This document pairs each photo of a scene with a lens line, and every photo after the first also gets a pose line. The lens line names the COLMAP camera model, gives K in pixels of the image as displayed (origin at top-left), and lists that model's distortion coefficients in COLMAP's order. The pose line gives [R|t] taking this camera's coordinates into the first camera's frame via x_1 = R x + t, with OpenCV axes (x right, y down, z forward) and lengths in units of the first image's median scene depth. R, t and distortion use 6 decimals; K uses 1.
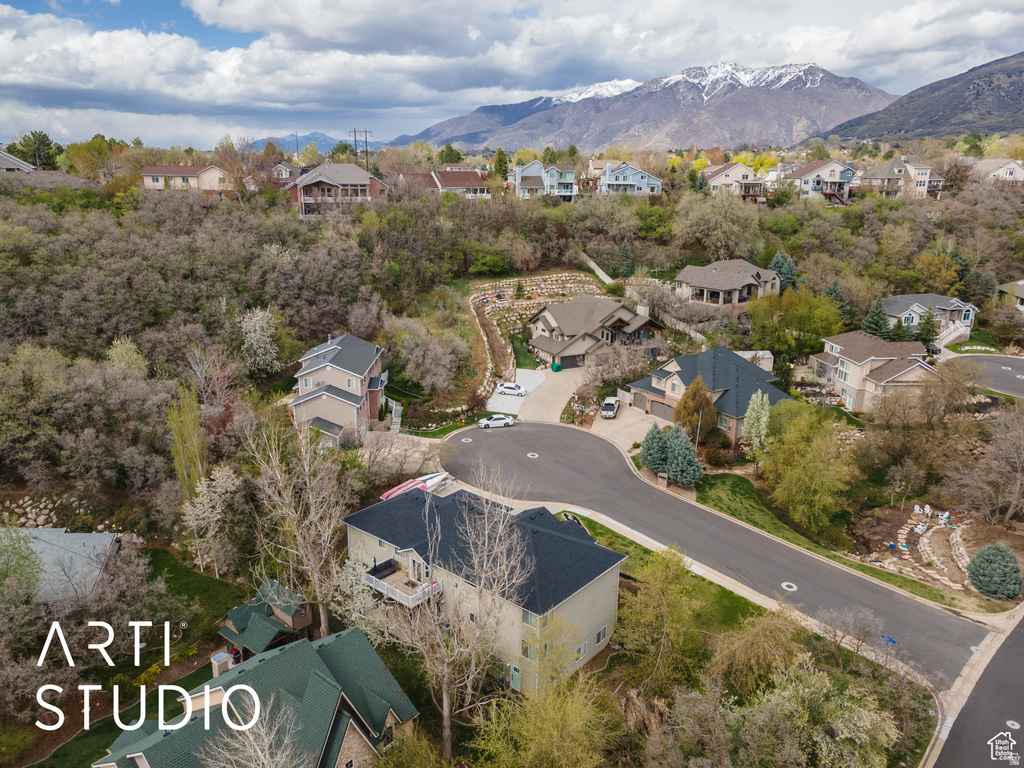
lens RADIAL K [[744.2, 0, 504.5], [0, 744.2, 382.8], [0, 0, 1]] dist [0.048953, -0.001808]
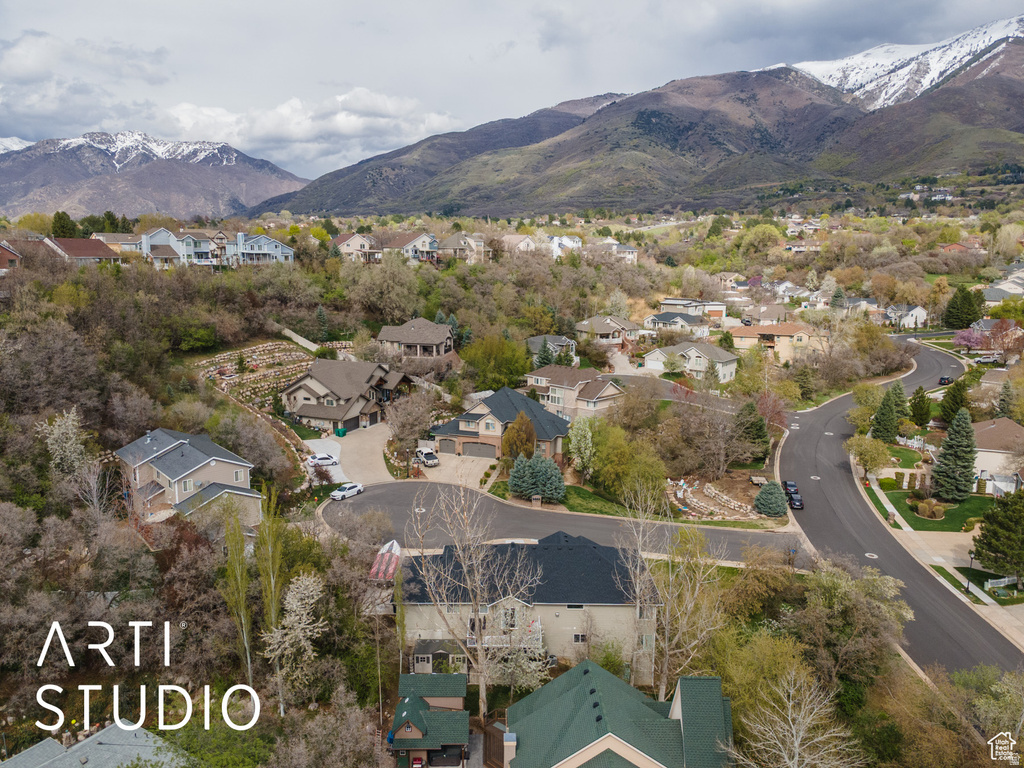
lens RADIAL K [[744.2, 0, 504.5], [0, 744.2, 382.8], [0, 0, 1]] dist [0.048953, -0.001808]
pose [[0.752955, -0.121816, 0.646700, -0.337395], [0.179198, 0.983535, -0.023377, -0.019637], [-0.633204, 0.133489, 0.762387, 0.079473]]
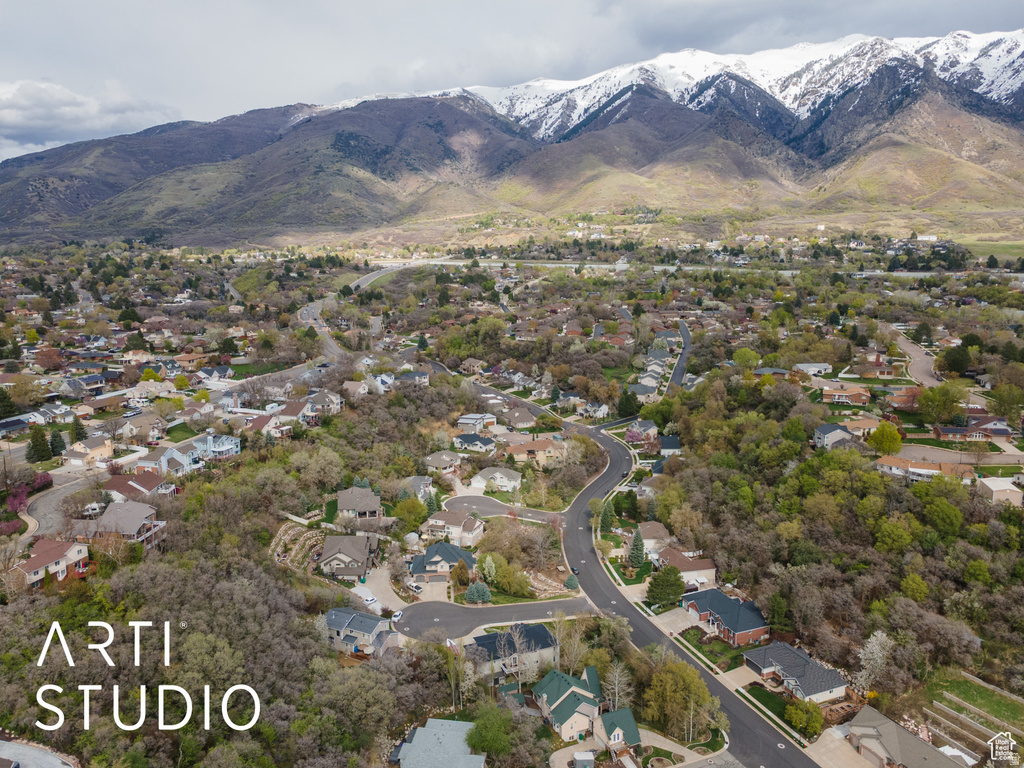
lens RADIAL K [[744.2, 0, 504.5], [0, 744.2, 382.8], [0, 0, 1]] dist [0.048953, -0.001808]
pose [[0.441676, -0.174013, 0.880137, -1.146694], [0.253932, 0.965143, 0.063390, -0.452524], [-0.860489, 0.195497, 0.470468, -0.258472]]
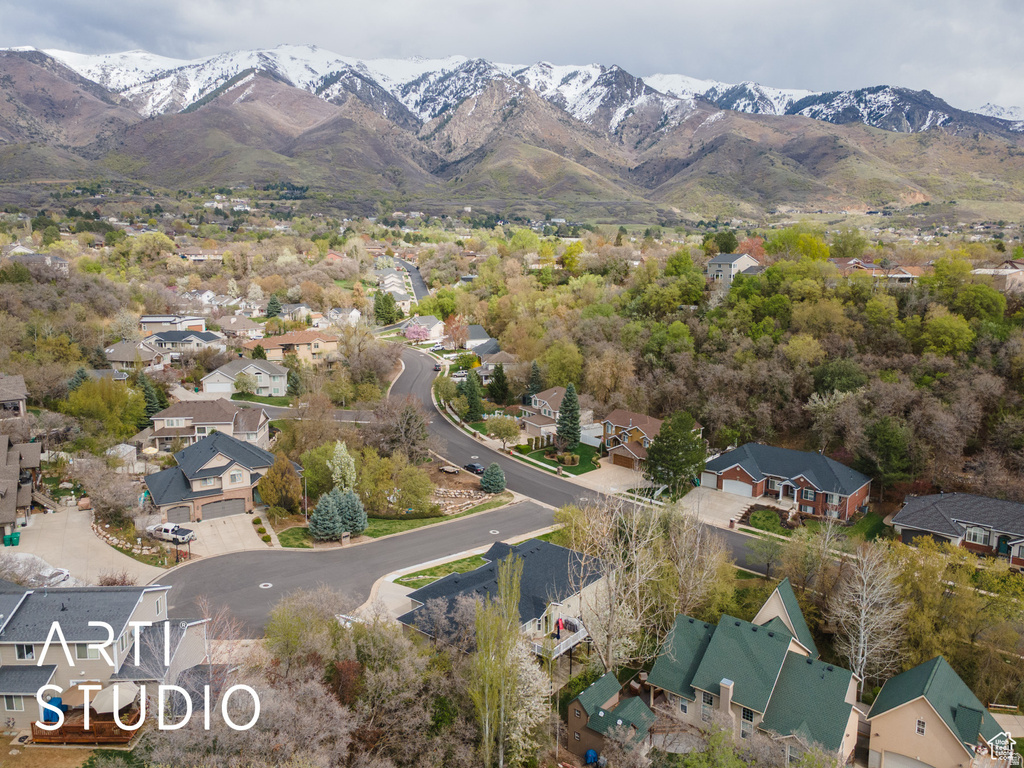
lens RADIAL K [[744.6, 0, 512.0], [0, 744.6, 384.0], [0, 0, 1]] dist [0.002106, 0.066661]
pose [[-0.031858, -0.181909, 0.982799, -0.517288], [0.268311, 0.945649, 0.183730, -0.137366], [-0.962805, 0.269549, 0.018681, 0.418111]]
